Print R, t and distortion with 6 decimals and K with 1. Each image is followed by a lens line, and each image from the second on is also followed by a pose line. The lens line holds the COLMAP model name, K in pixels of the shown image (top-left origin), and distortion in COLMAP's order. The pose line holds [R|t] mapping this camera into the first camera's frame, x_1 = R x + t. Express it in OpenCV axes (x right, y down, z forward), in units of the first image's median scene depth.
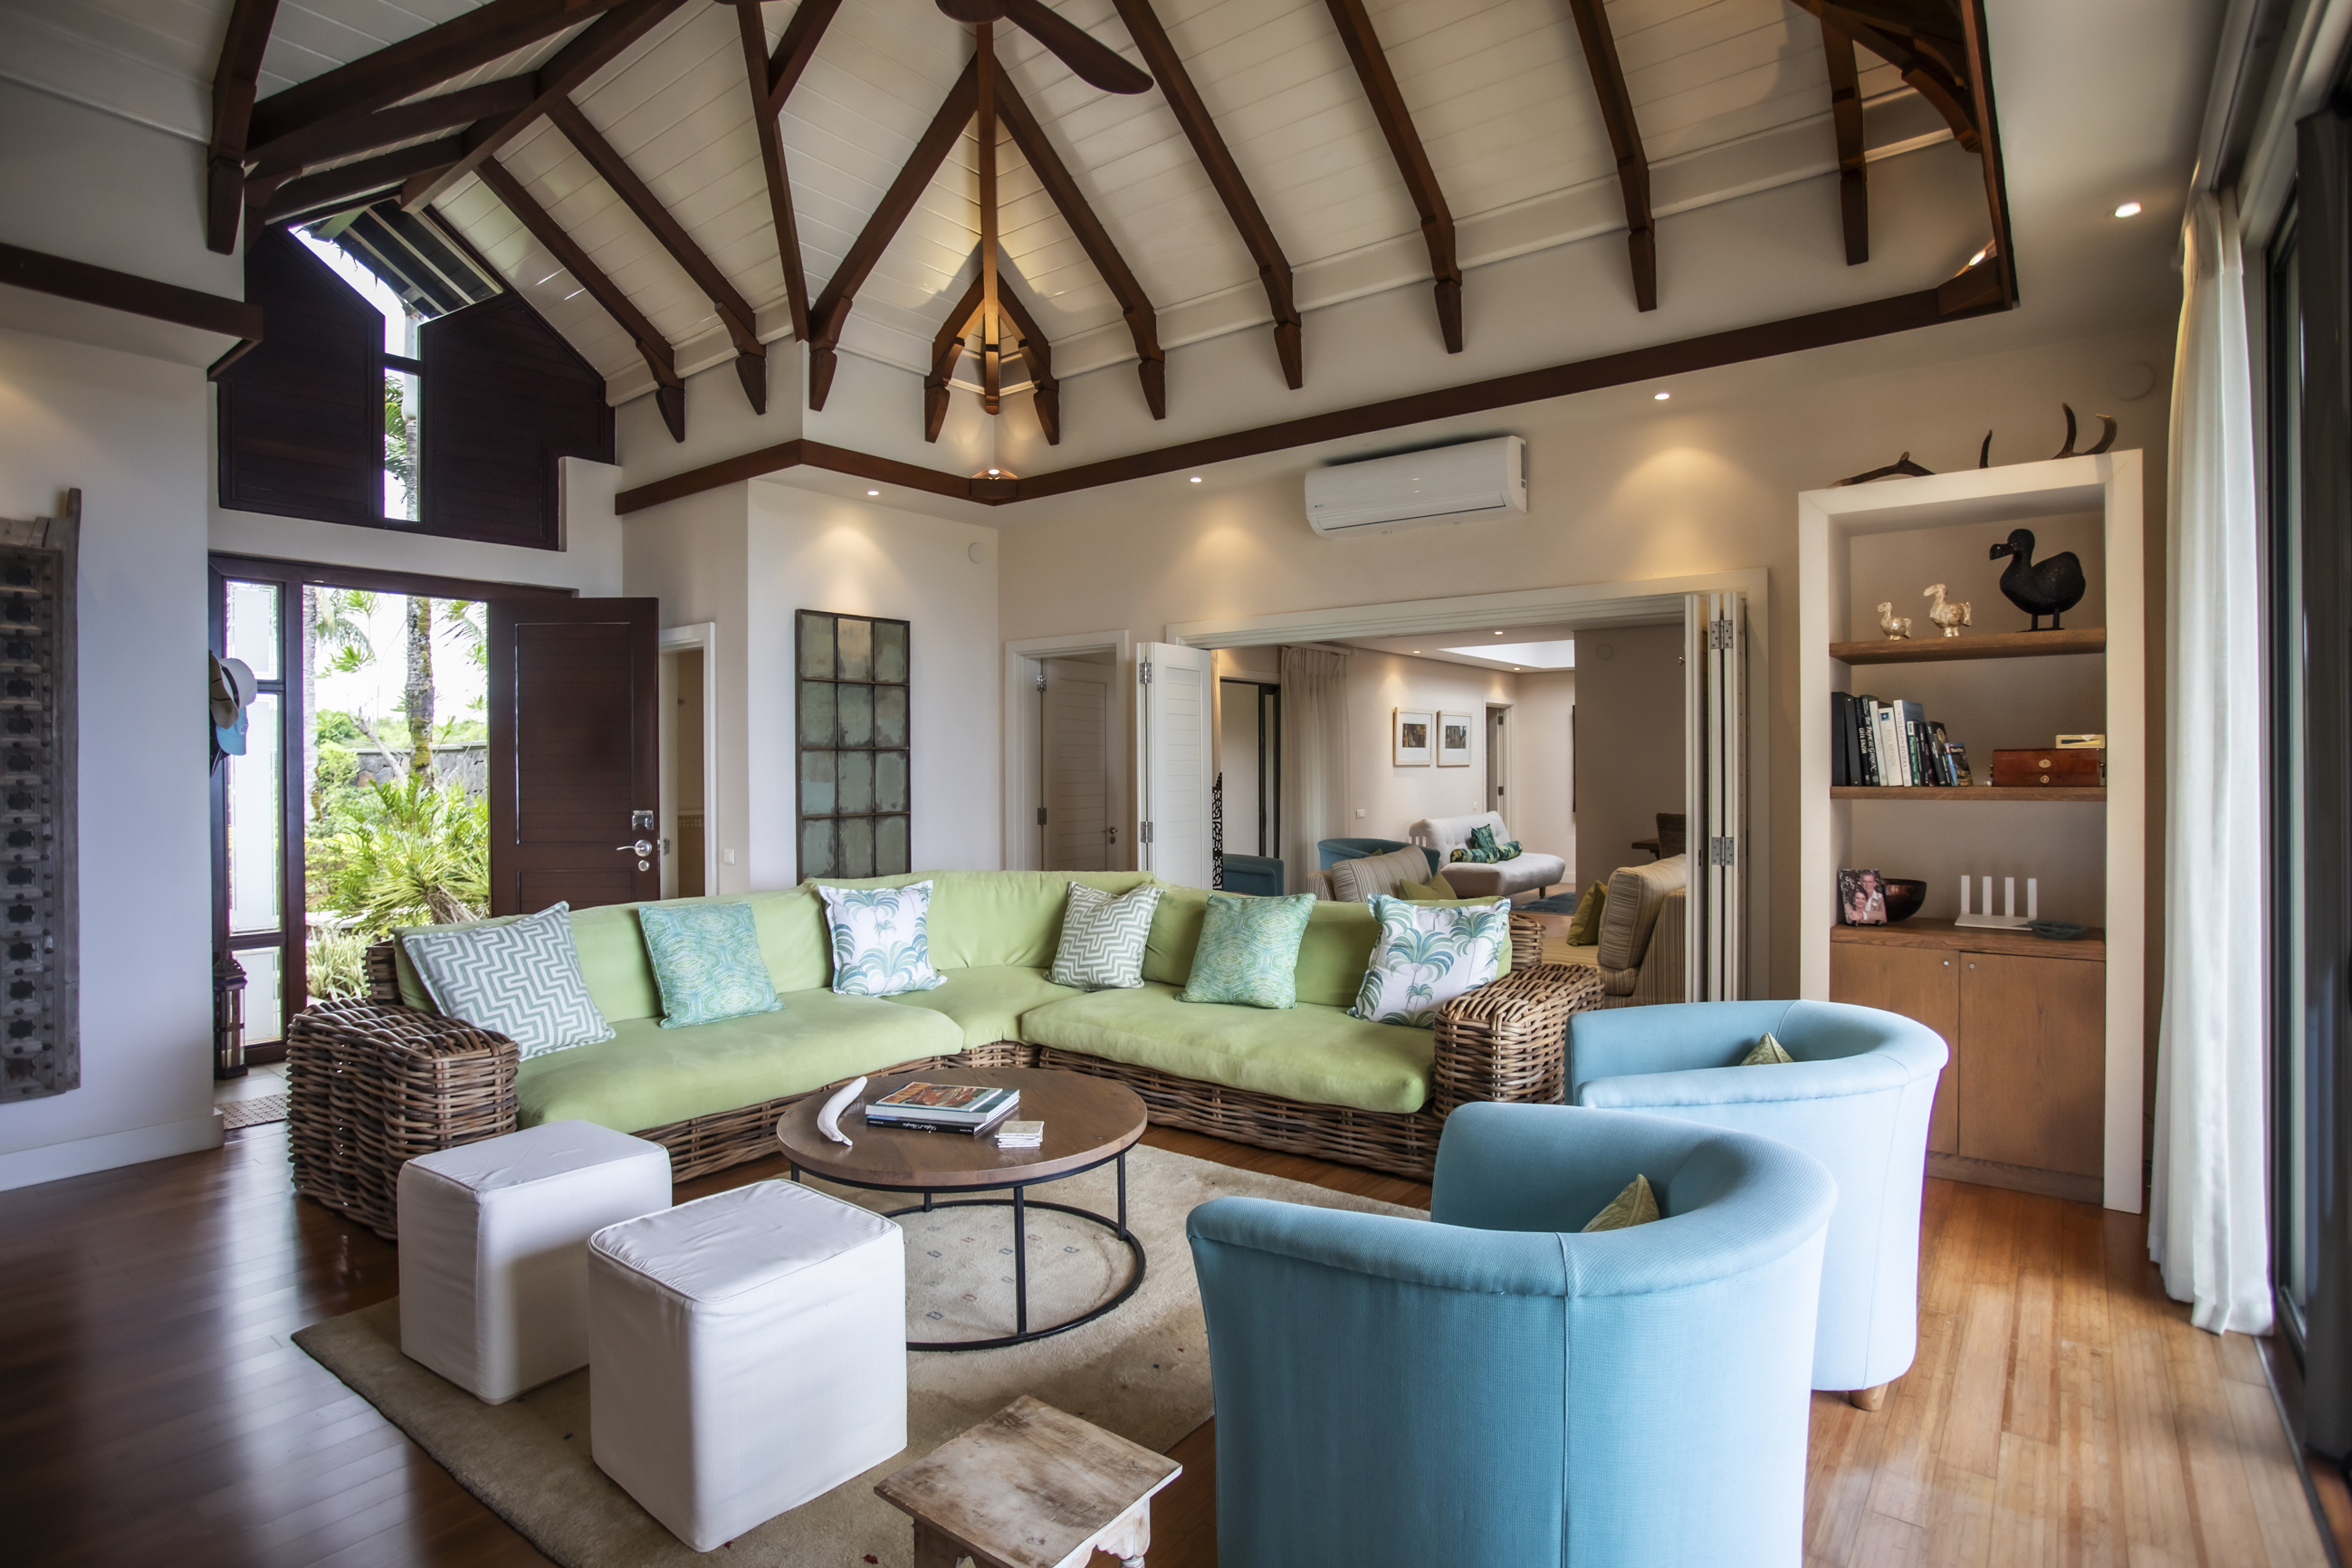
lens RADIAL K [[1208.3, 0, 1165.7], [0, 1208.3, 771.6], [0, 0, 1]] dist [-0.079816, 0.047115]
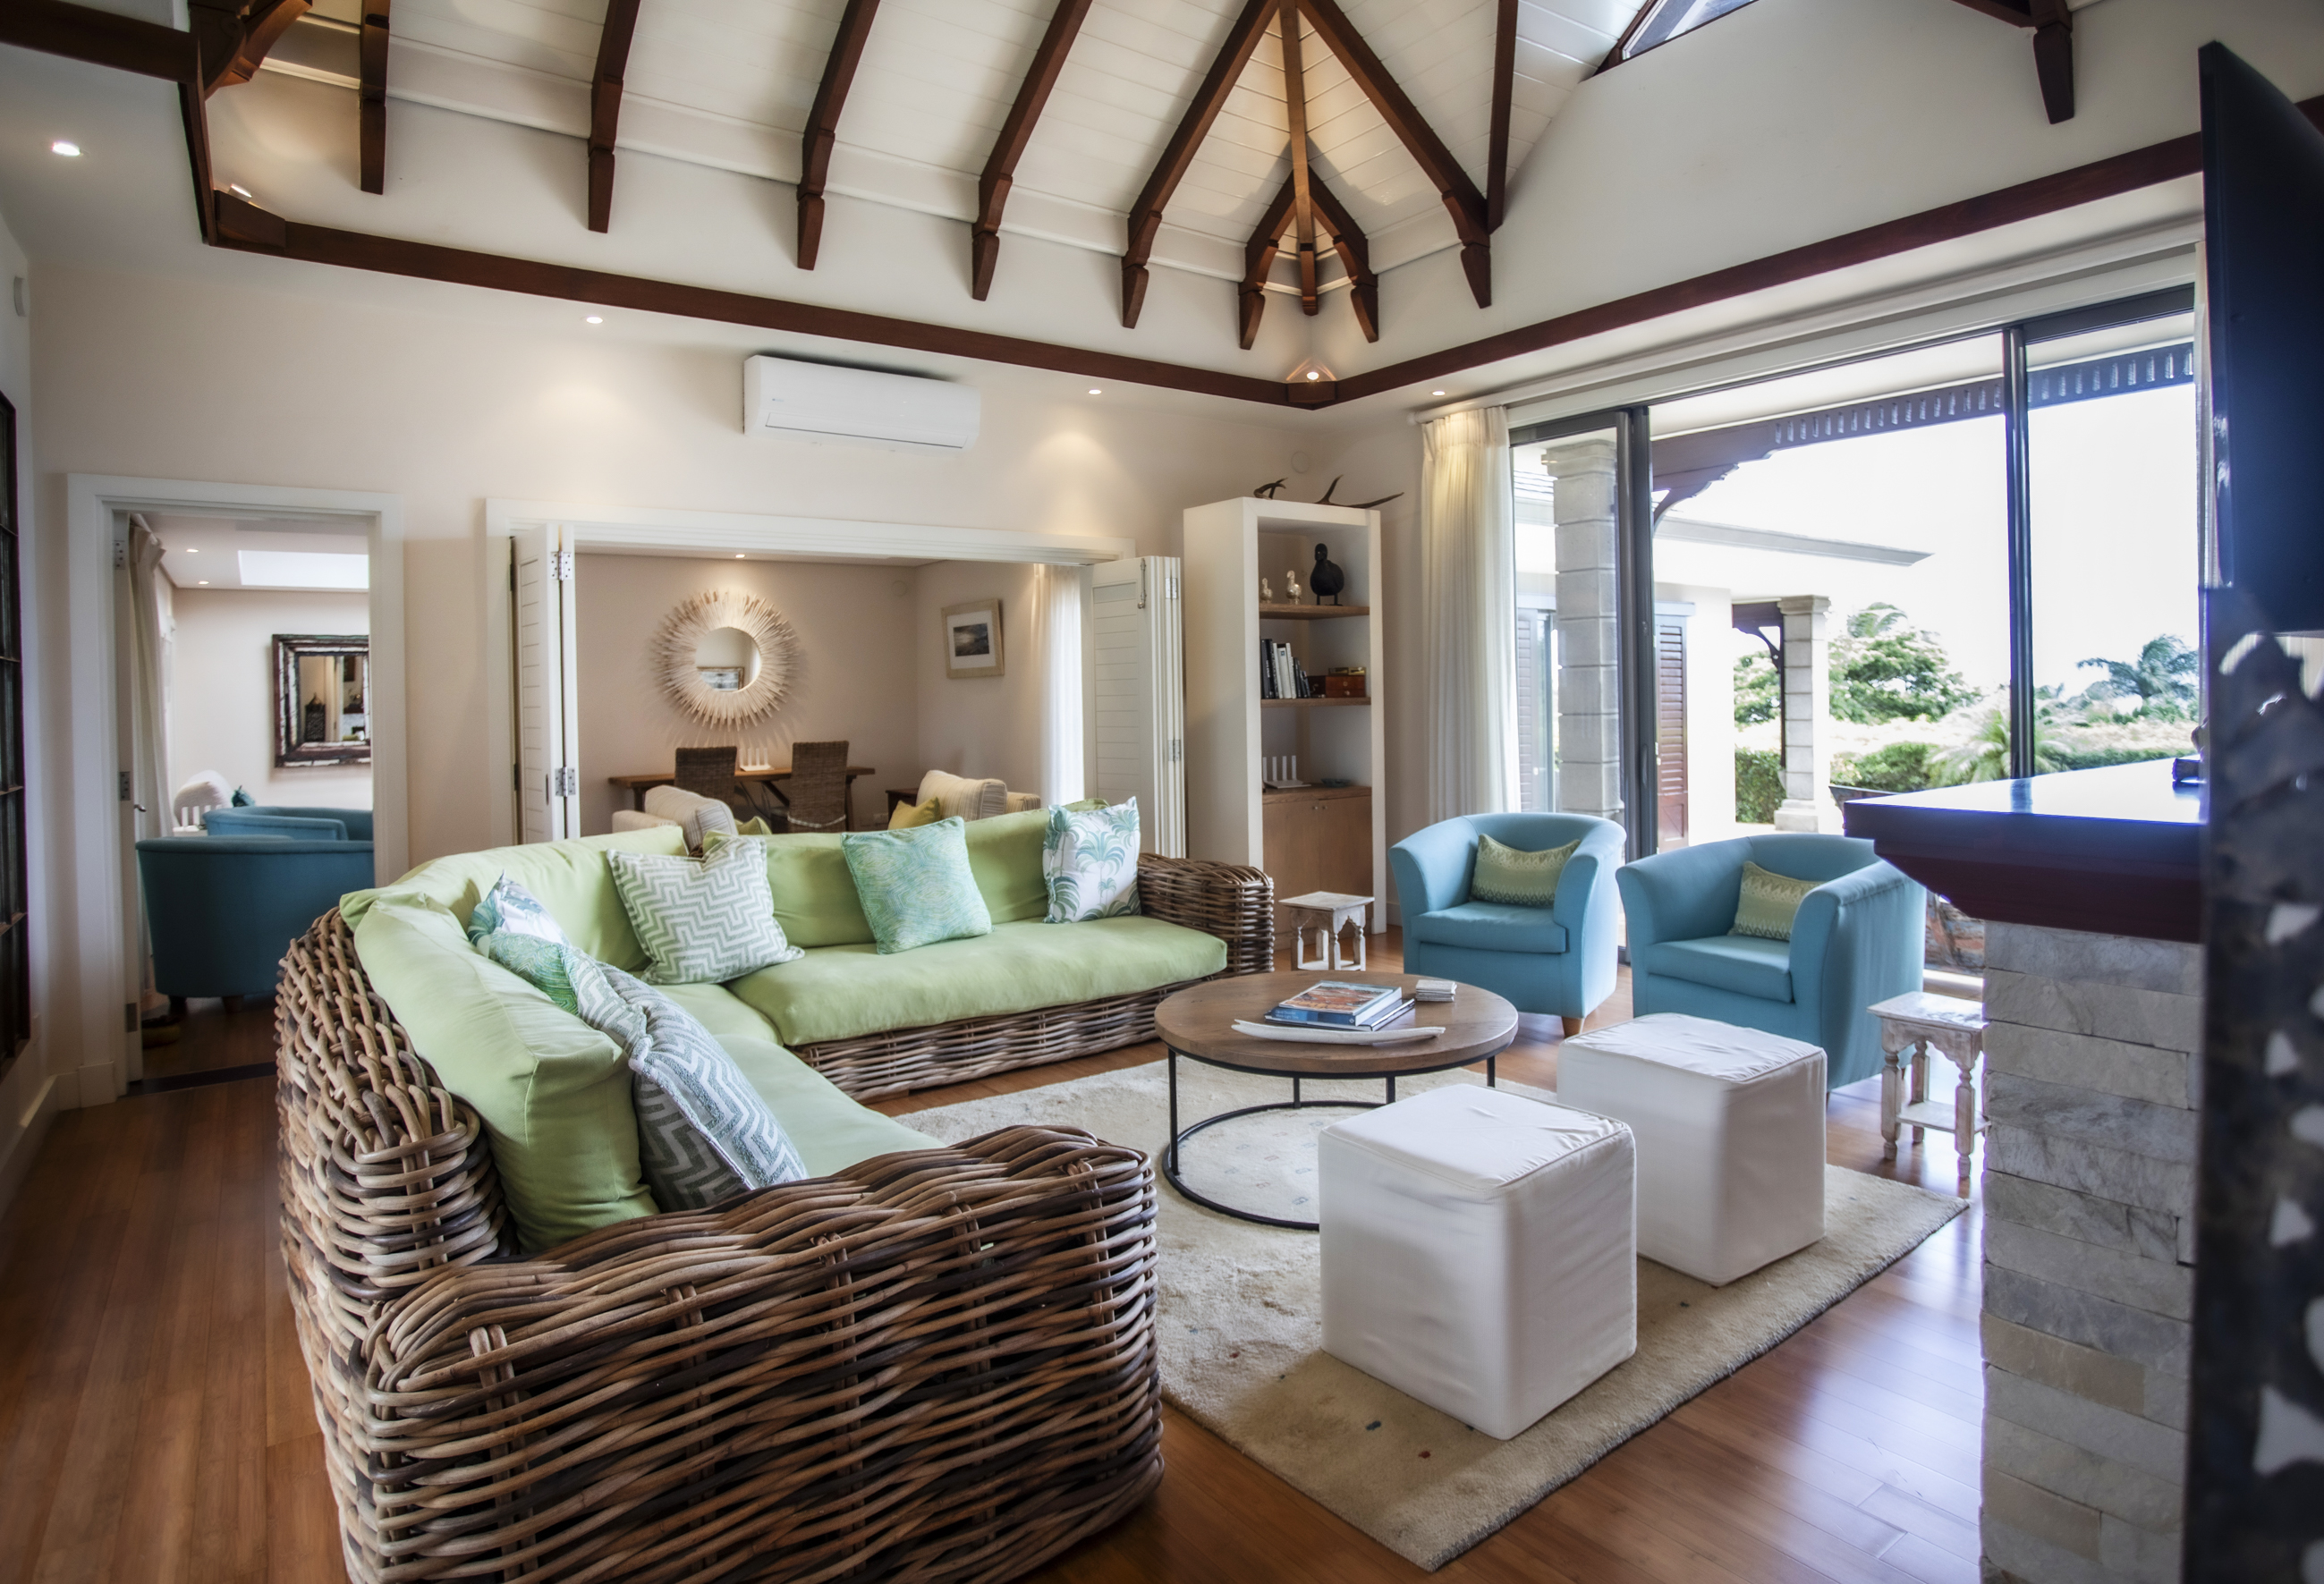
lens RADIAL K [[1255.1, 0, 1207.4], [0, 1255.1, 705.2], [0, 0, 1]] dist [-0.079880, 0.039021]
pose [[0.254755, -0.005530, 0.966990, -0.838154], [0.021214, 0.999775, 0.000129, 0.015851], [-0.966773, 0.020481, 0.254815, 0.570159]]
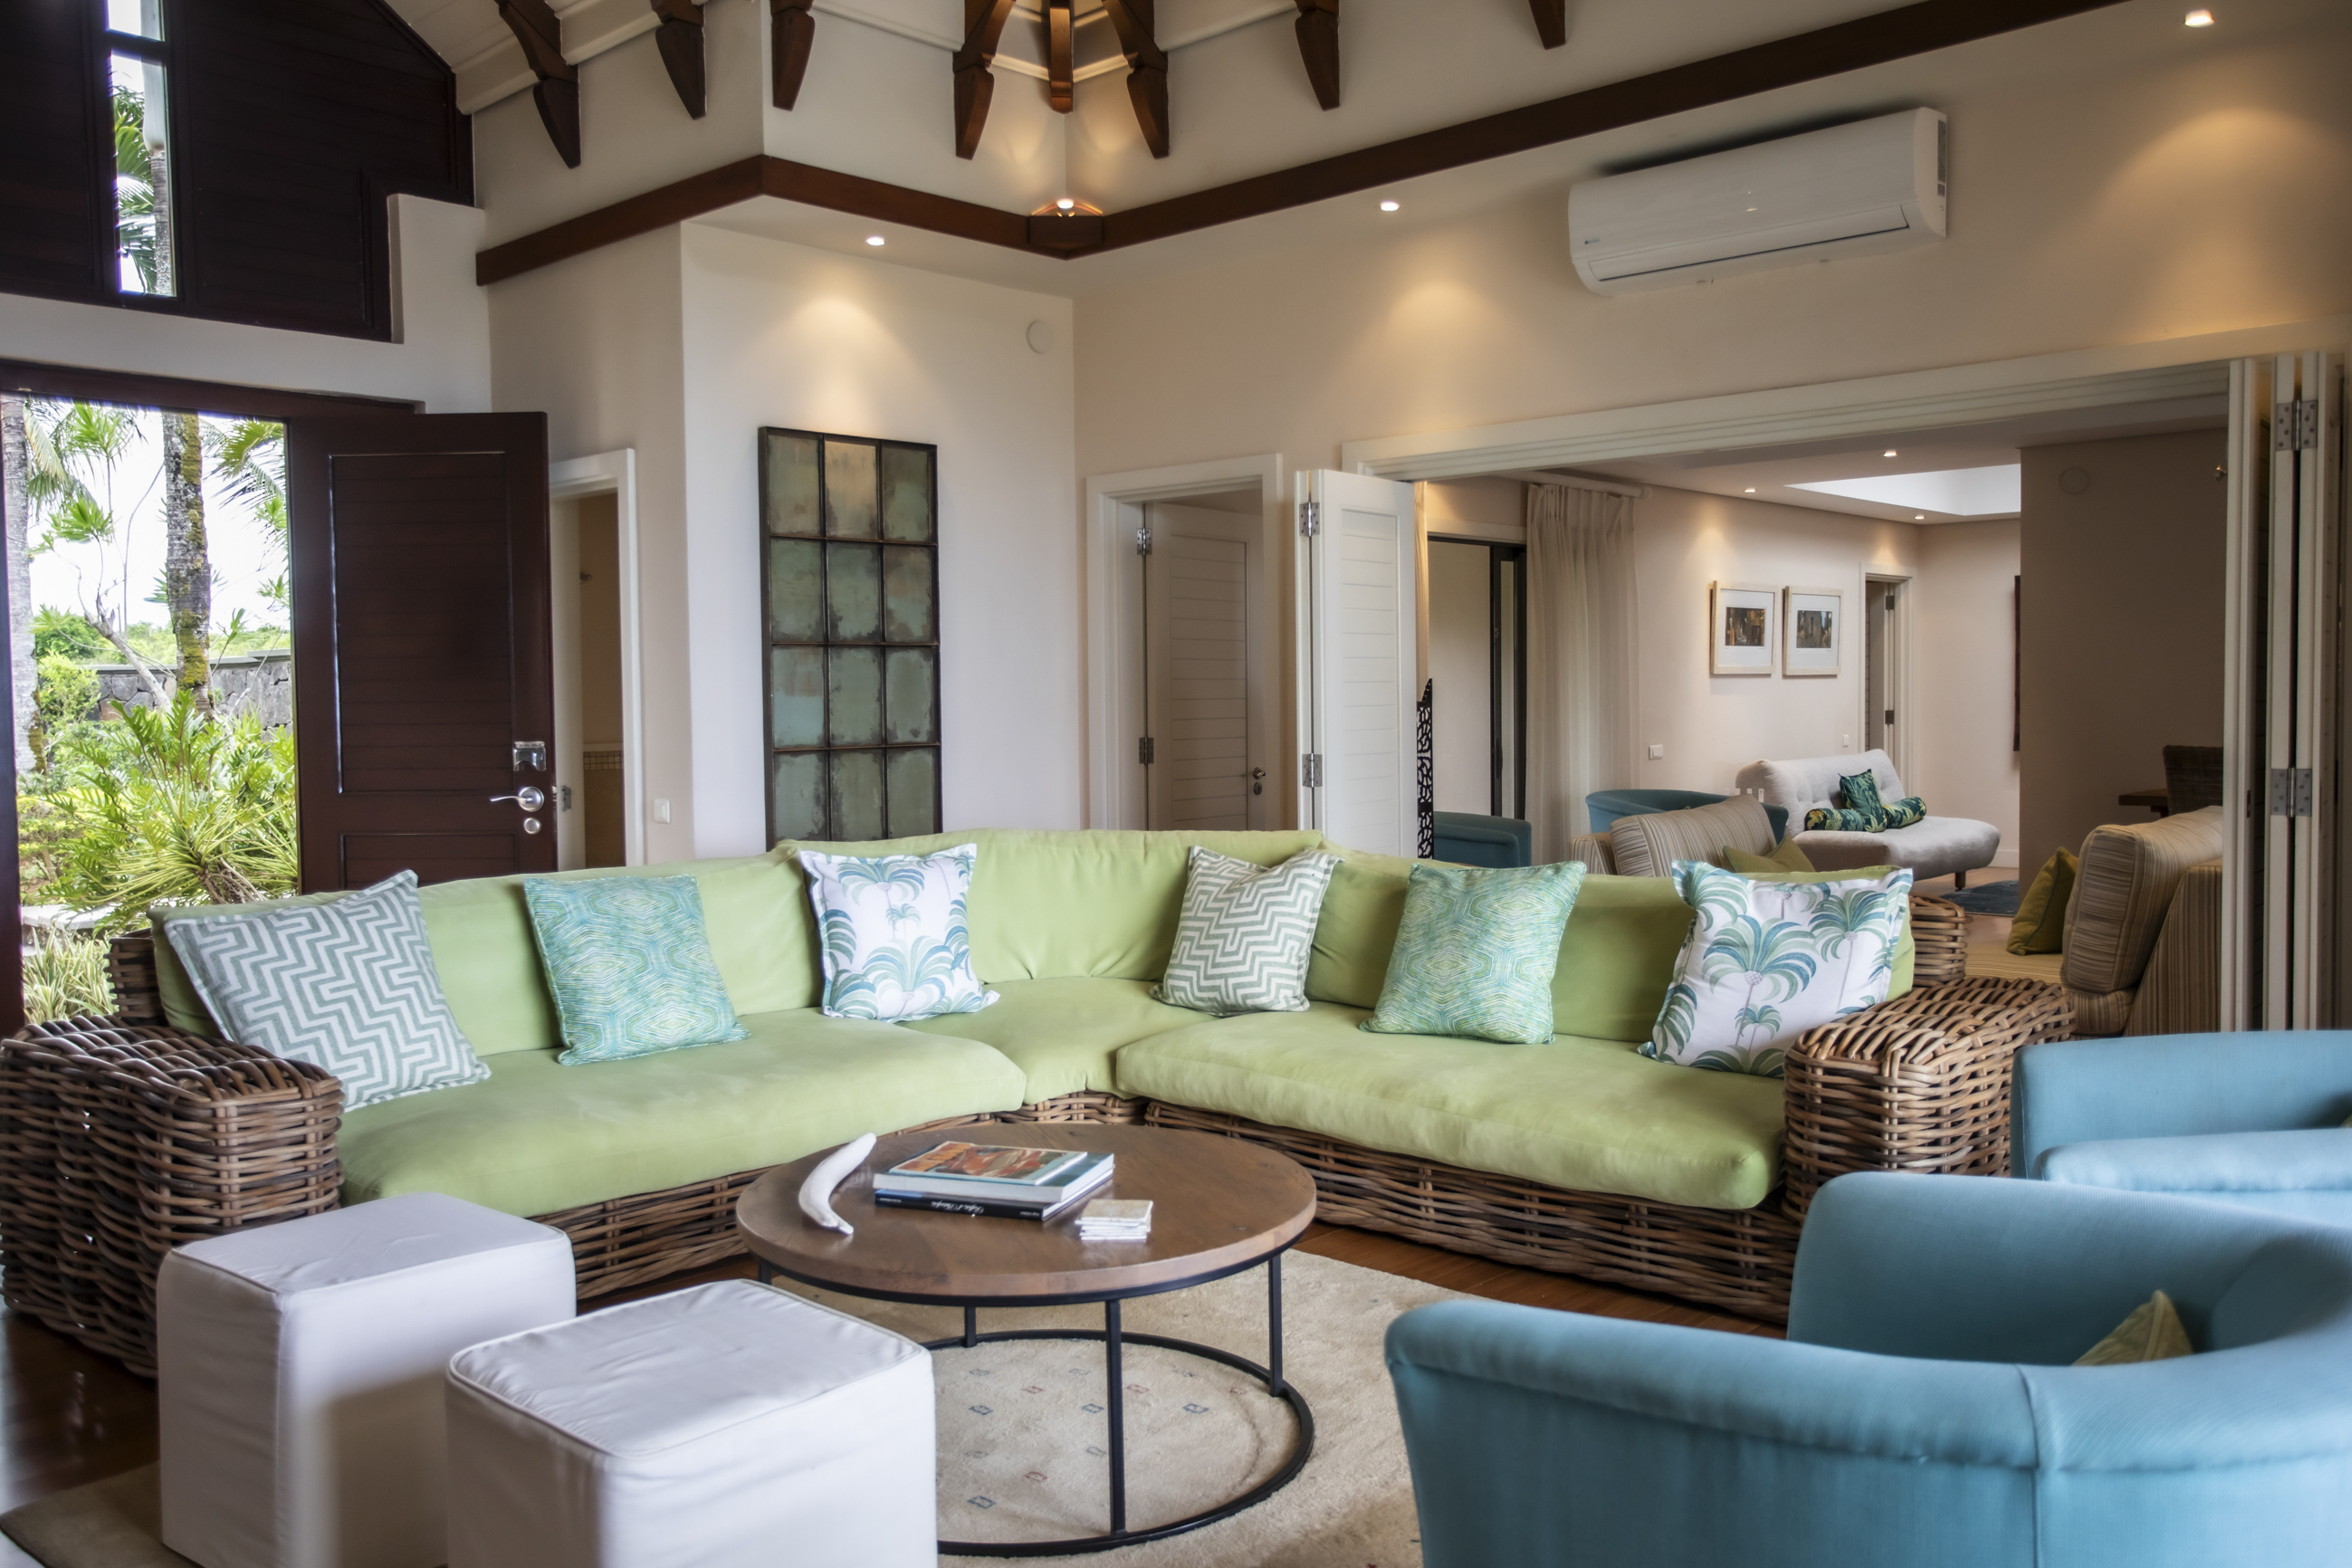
lens RADIAL K [[1900.2, 0, 1162.7], [0, 1900.2, 778.6], [0, 0, 1]] dist [-0.033807, 0.087038]
pose [[0.995730, -0.001725, -0.092301, -0.002403], [0.005390, 0.999207, 0.039463, 0.019677], [0.092160, -0.039792, 0.994949, 0.010872]]
